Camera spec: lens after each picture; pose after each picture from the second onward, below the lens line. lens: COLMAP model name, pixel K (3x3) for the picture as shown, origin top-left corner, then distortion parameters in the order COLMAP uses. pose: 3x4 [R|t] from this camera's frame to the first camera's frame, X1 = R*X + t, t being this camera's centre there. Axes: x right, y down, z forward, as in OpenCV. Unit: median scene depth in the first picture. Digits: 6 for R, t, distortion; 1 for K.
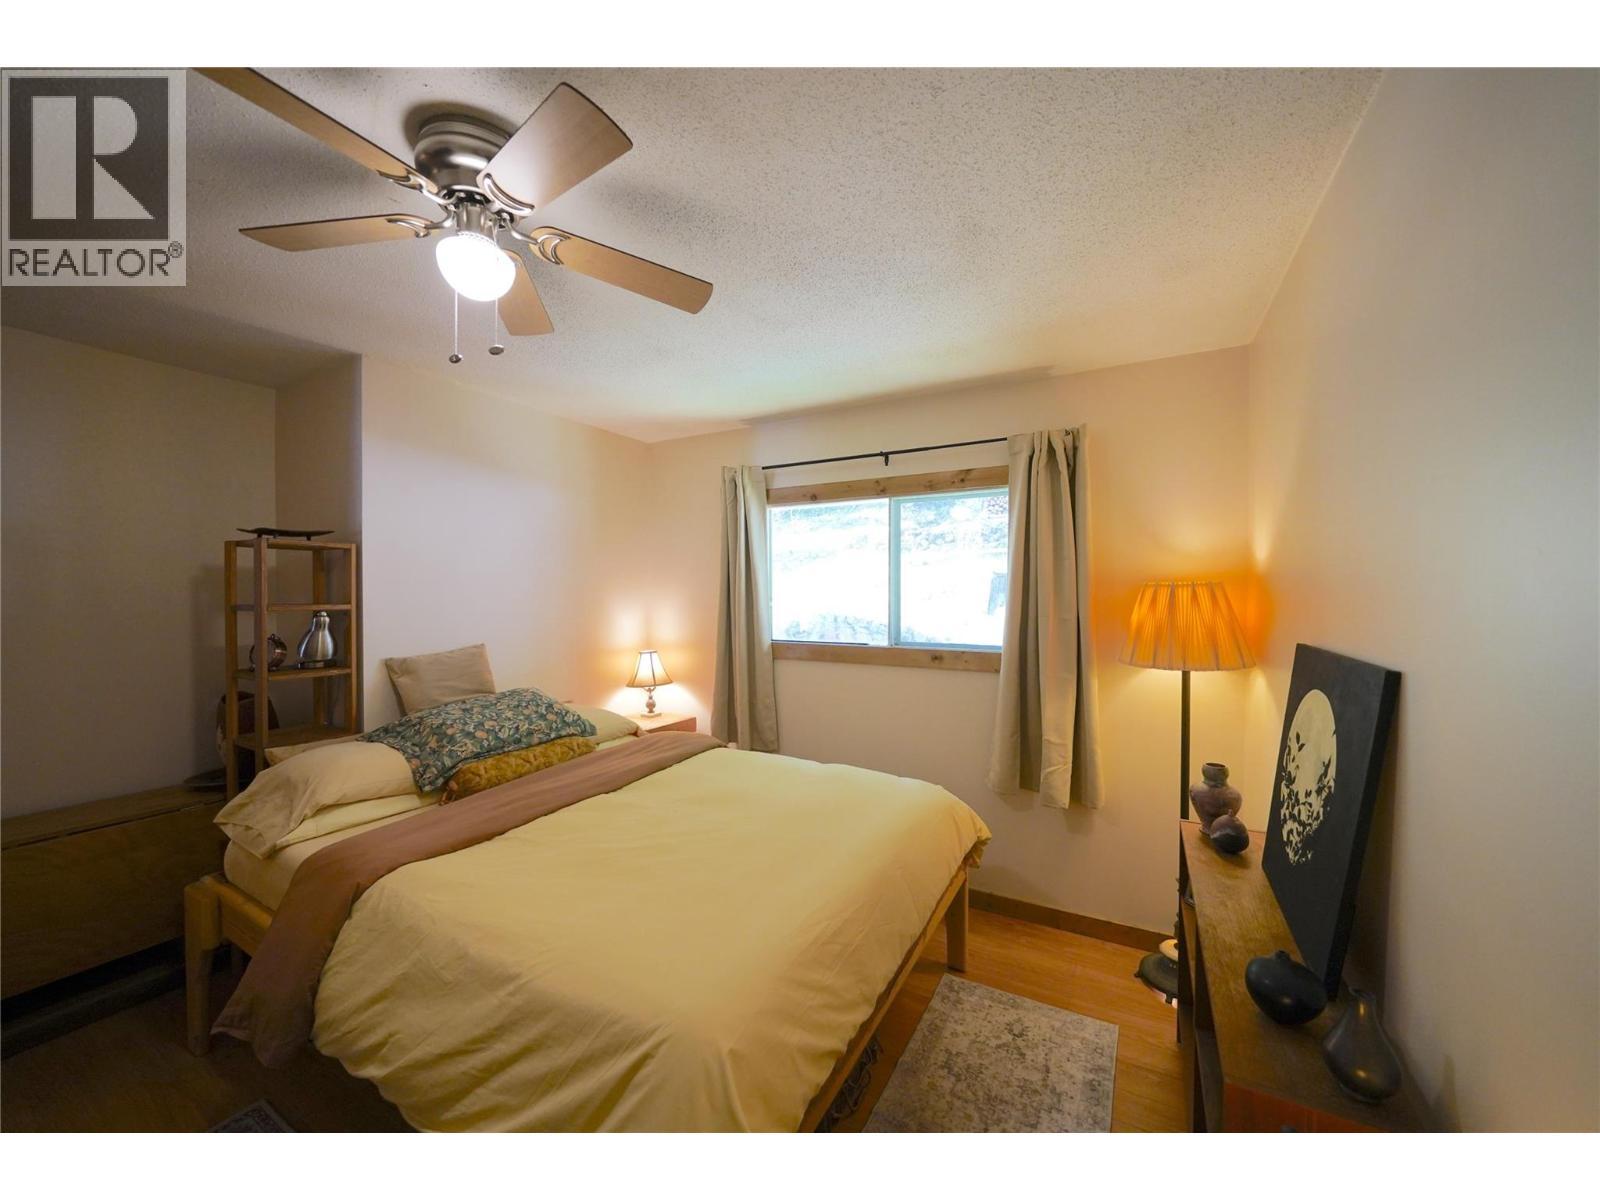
lens RADIAL K [[593.7, 0, 800.3], [0, 593.7, 602.6], [0, 0, 1]] dist [-0.014084, 0.000323]
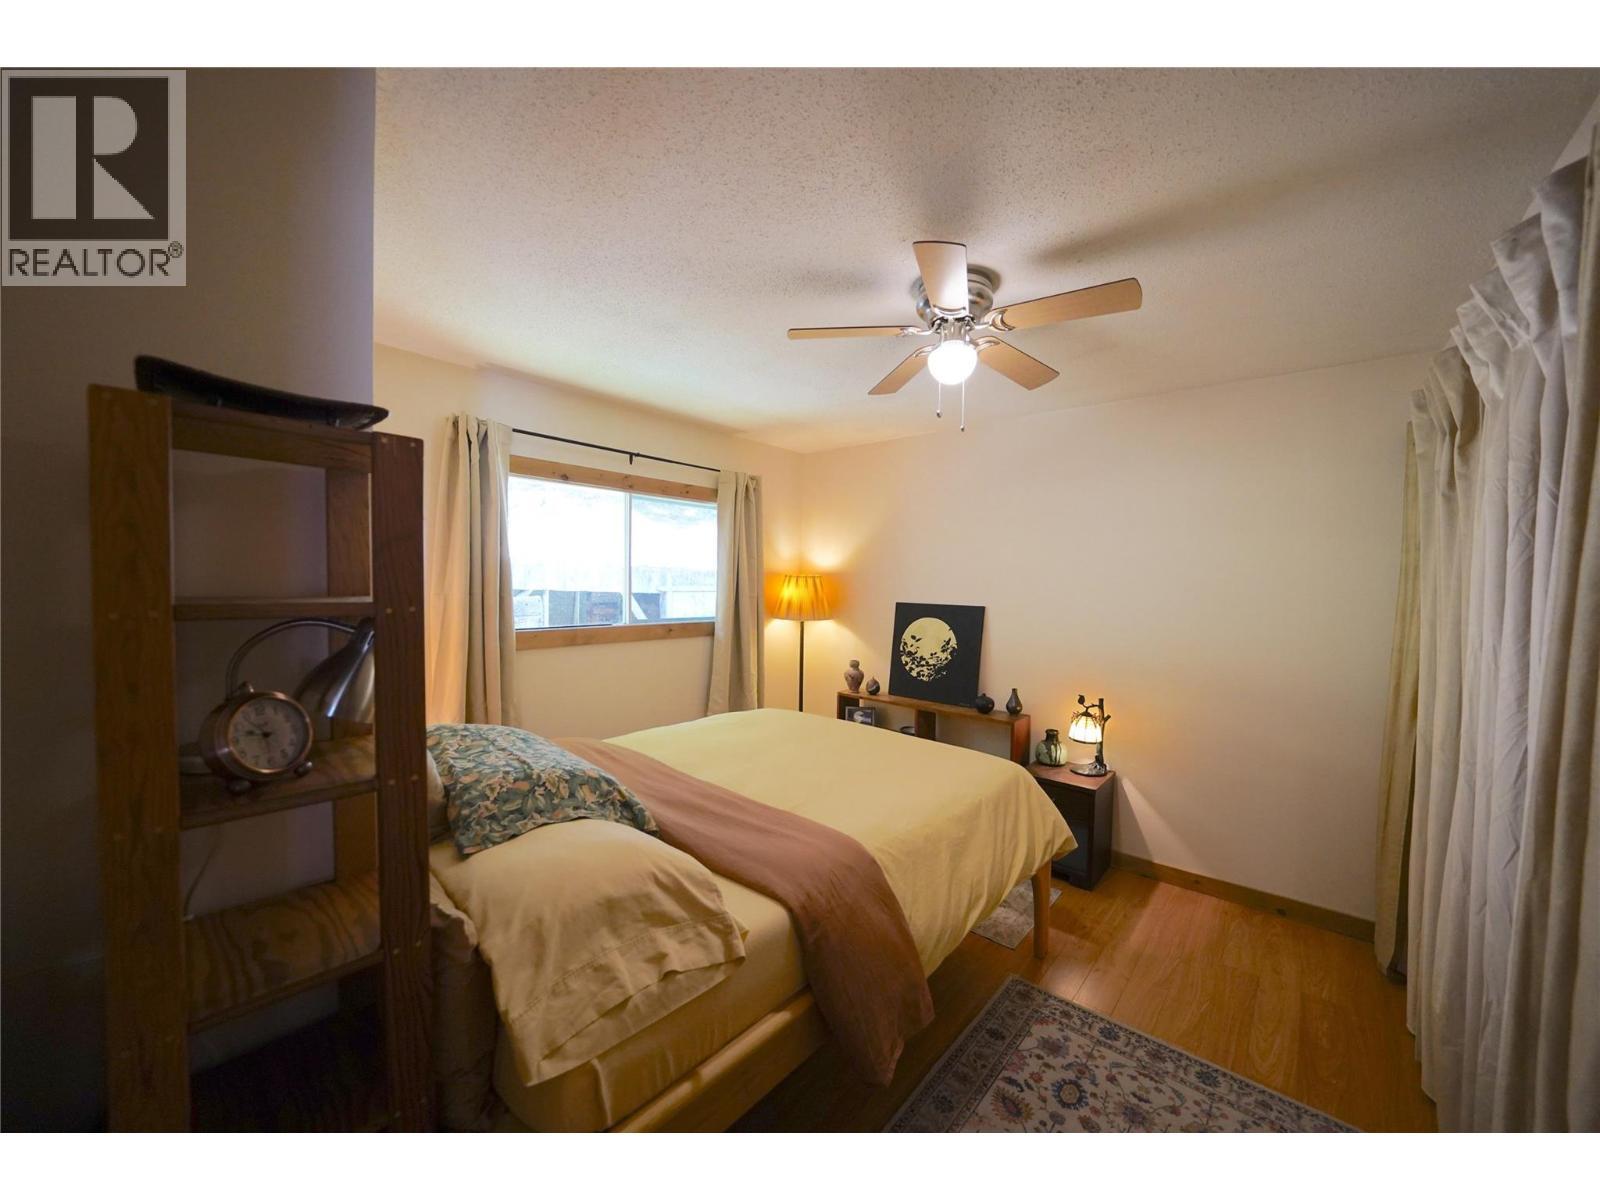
lens RADIAL K [[593.7, 0, 800.3], [0, 593.7, 602.6], [0, 0, 1]] dist [-0.014084, 0.000323]
pose [[0.208821, -0.029607, 0.977506, -0.994025], [-0.002095, 0.999526, 0.030722, -0.003972], [-0.977952, -0.008463, 0.208660, 0.497735]]
